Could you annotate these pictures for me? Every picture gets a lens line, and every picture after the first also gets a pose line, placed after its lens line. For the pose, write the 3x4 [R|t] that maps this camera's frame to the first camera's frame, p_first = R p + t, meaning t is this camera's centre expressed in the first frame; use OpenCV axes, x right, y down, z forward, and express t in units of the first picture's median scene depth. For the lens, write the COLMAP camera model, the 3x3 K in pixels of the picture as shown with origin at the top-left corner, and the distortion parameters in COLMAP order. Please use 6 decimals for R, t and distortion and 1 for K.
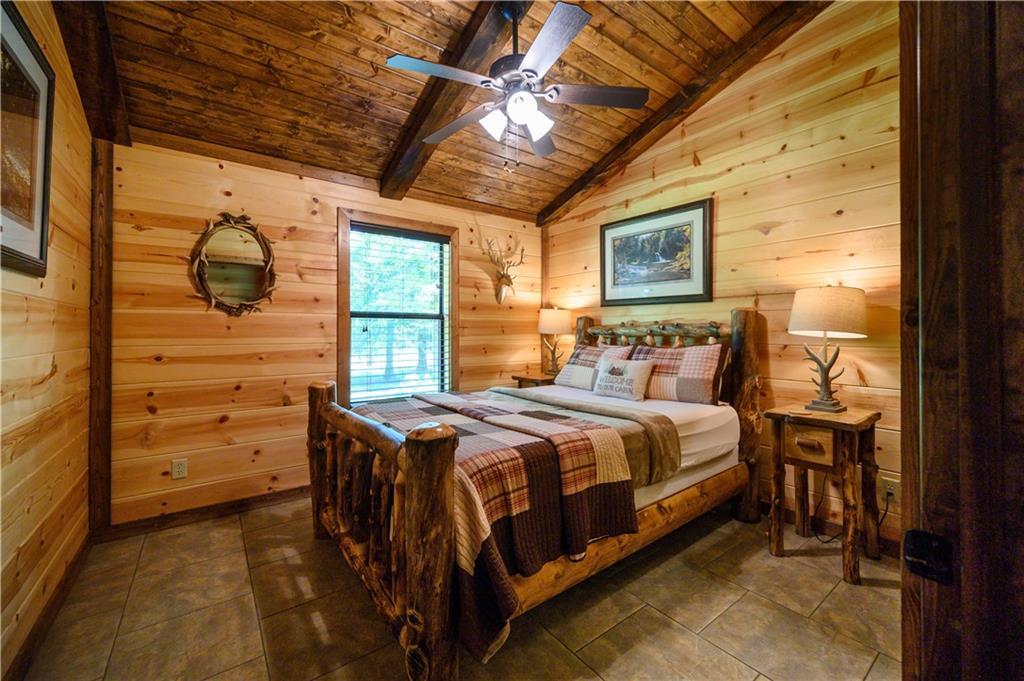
lens RADIAL K [[411.9, 0, 513.6], [0, 411.9, 331.1], [0, 0, 1]] dist [0.002637, -0.000179]
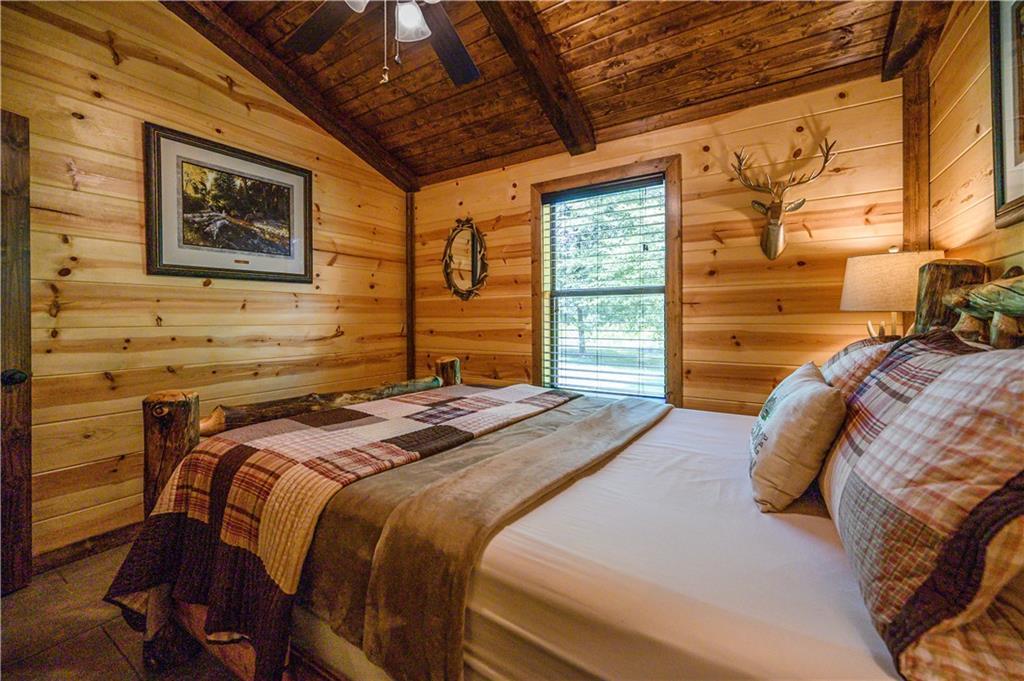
lens RADIAL K [[411.9, 0, 515.0], [0, 411.9, 323.7], [0, 0, 1]] dist [0.002637, -0.000179]
pose [[0.351221, 0.010598, -0.936233, 0.509367], [0.003853, 0.999911, 0.012765, 0.017829], [0.936285, -0.008091, 0.351148, 0.655289]]
